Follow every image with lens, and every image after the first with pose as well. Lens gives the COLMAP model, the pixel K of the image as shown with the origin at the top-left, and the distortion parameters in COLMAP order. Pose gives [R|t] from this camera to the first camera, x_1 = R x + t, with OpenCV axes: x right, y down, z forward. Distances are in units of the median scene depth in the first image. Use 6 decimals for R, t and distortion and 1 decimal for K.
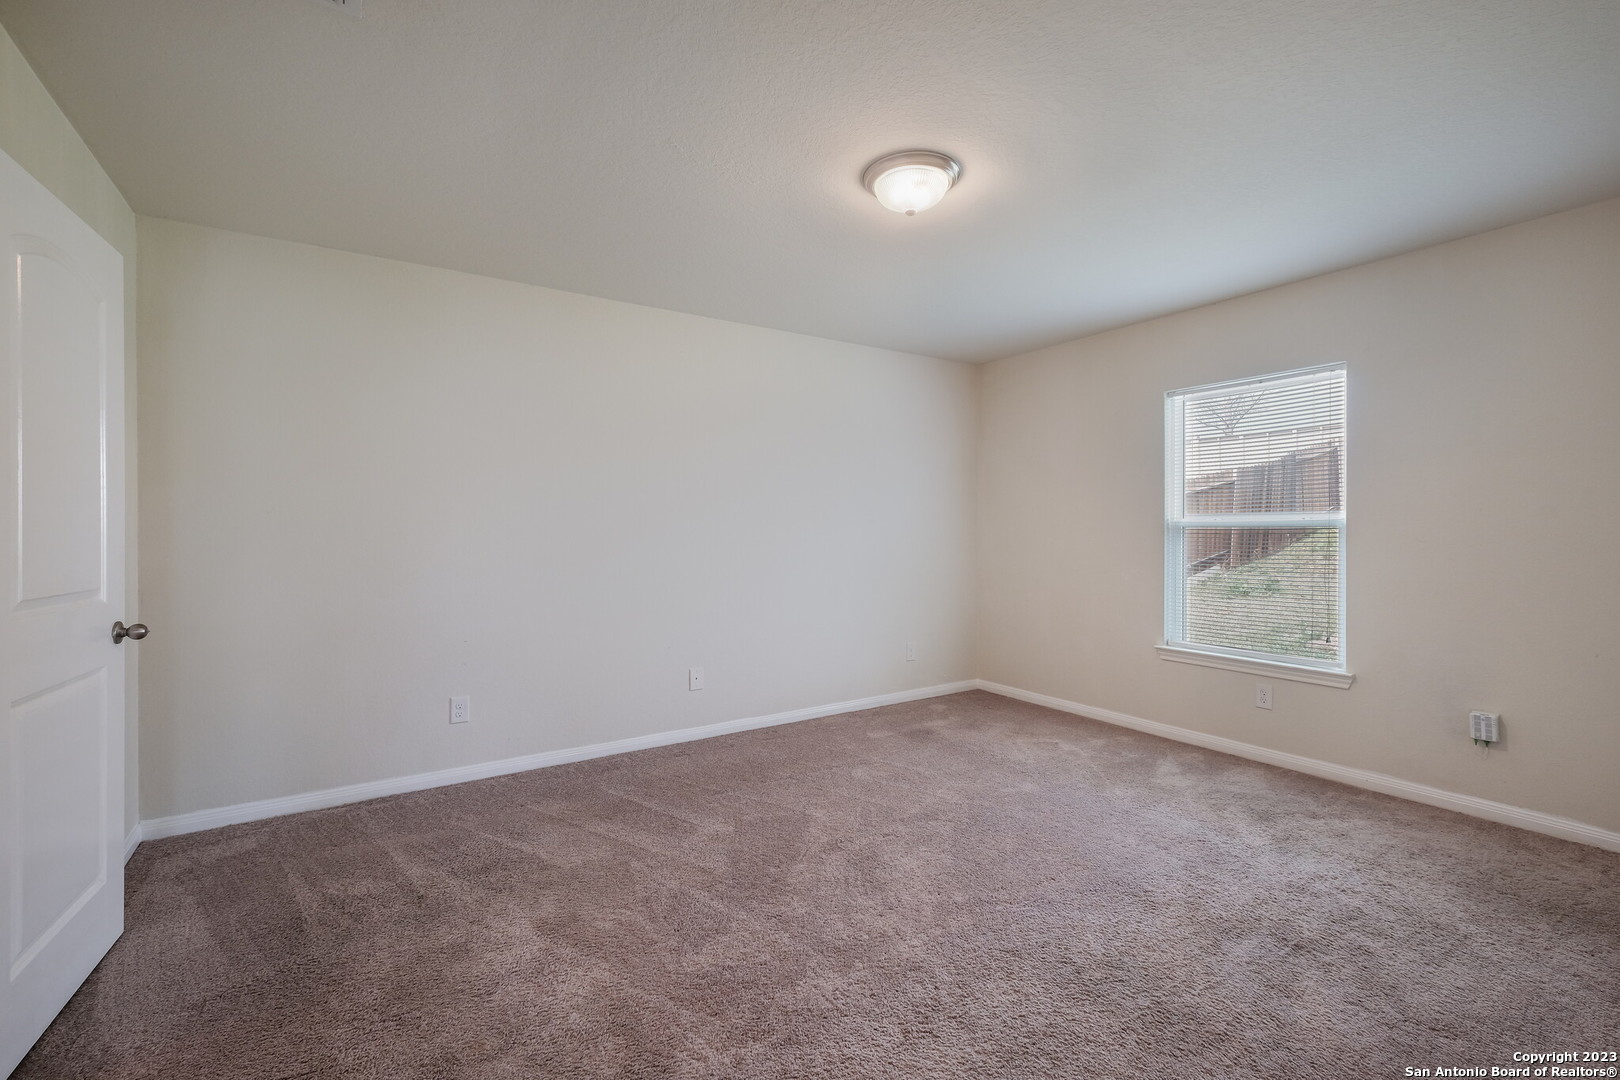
lens RADIAL K [[700.7, 0, 805.9], [0, 700.7, 546.2], [0, 0, 1]] dist [0.004902, 0.000385]
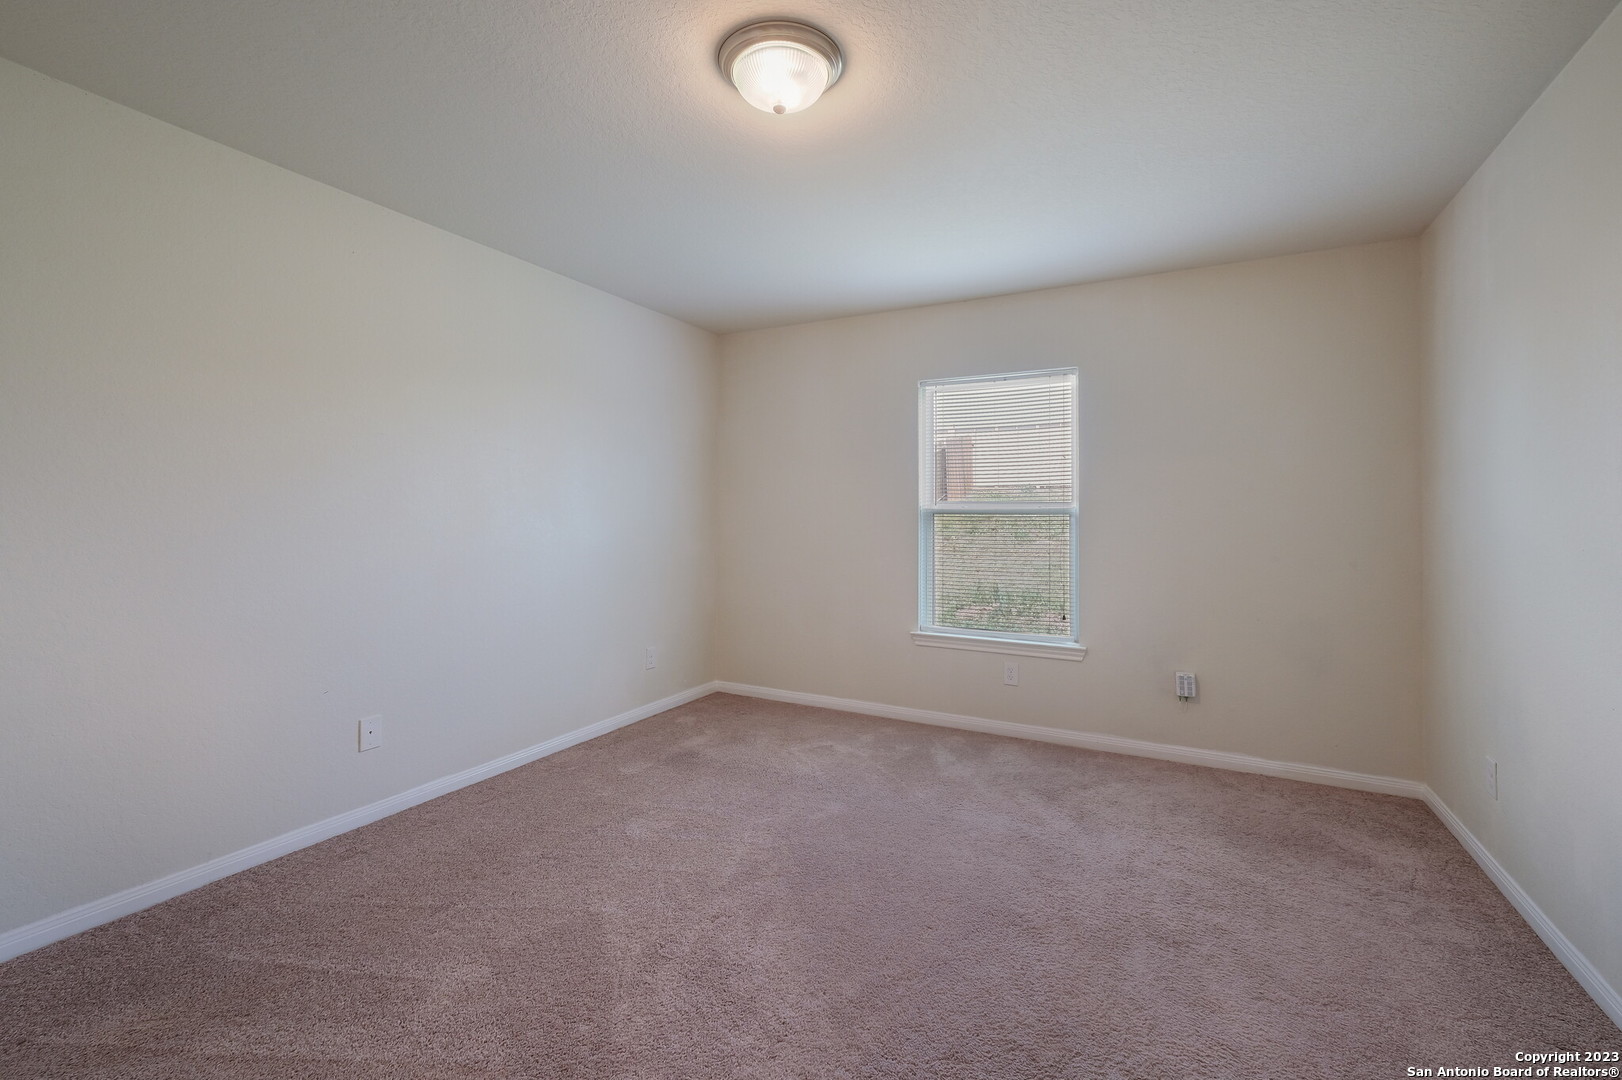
lens RADIAL K [[701.6, 0, 808.4], [0, 701.6, 511.4], [0, 0, 1]] dist [0.004902, 0.000385]
pose [[0.873197, 0.007919, 0.487304, -0.147992], [0.004565, 0.999691, -0.024426, -0.008508], [-0.487347, 0.023553, 0.872891, 0.236786]]
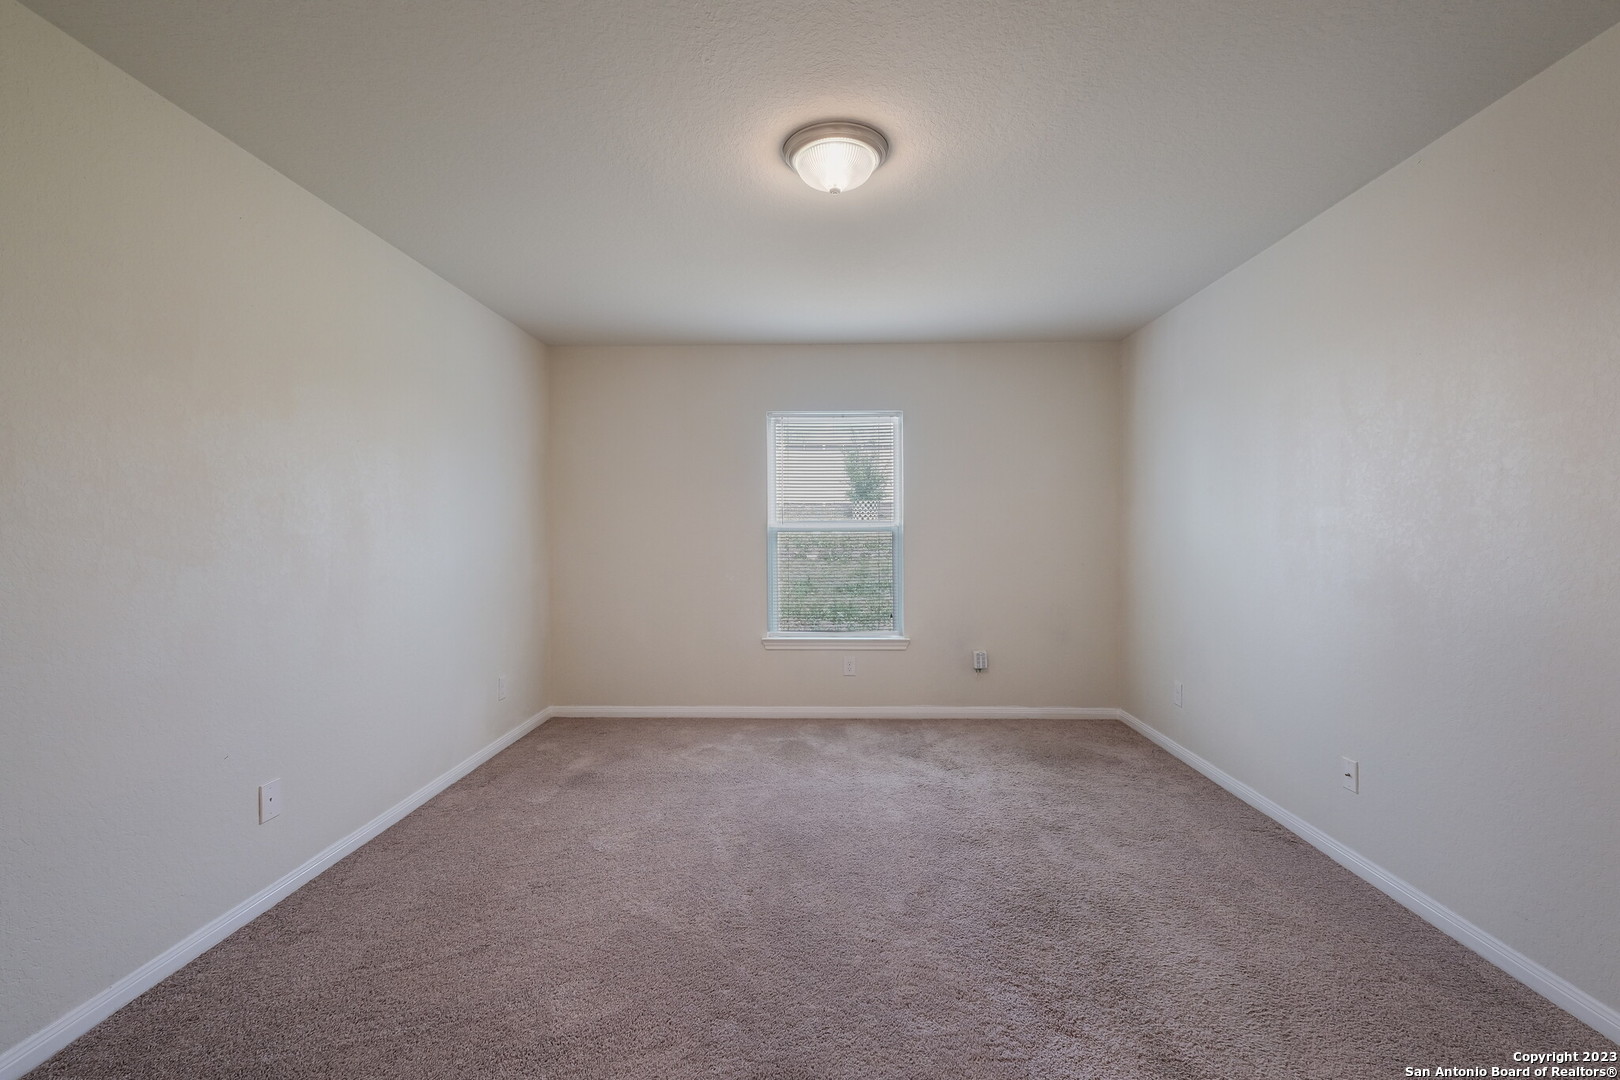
lens RADIAL K [[700.7, 0, 801.4], [0, 700.7, 555.2], [0, 0, 1]] dist [0.004902, 0.000385]
pose [[0.561537, -0.028238, 0.826969, -0.472499], [0.022116, 0.999573, 0.019115, -0.013061], [-0.827156, 0.007556, 0.561922, 0.396835]]
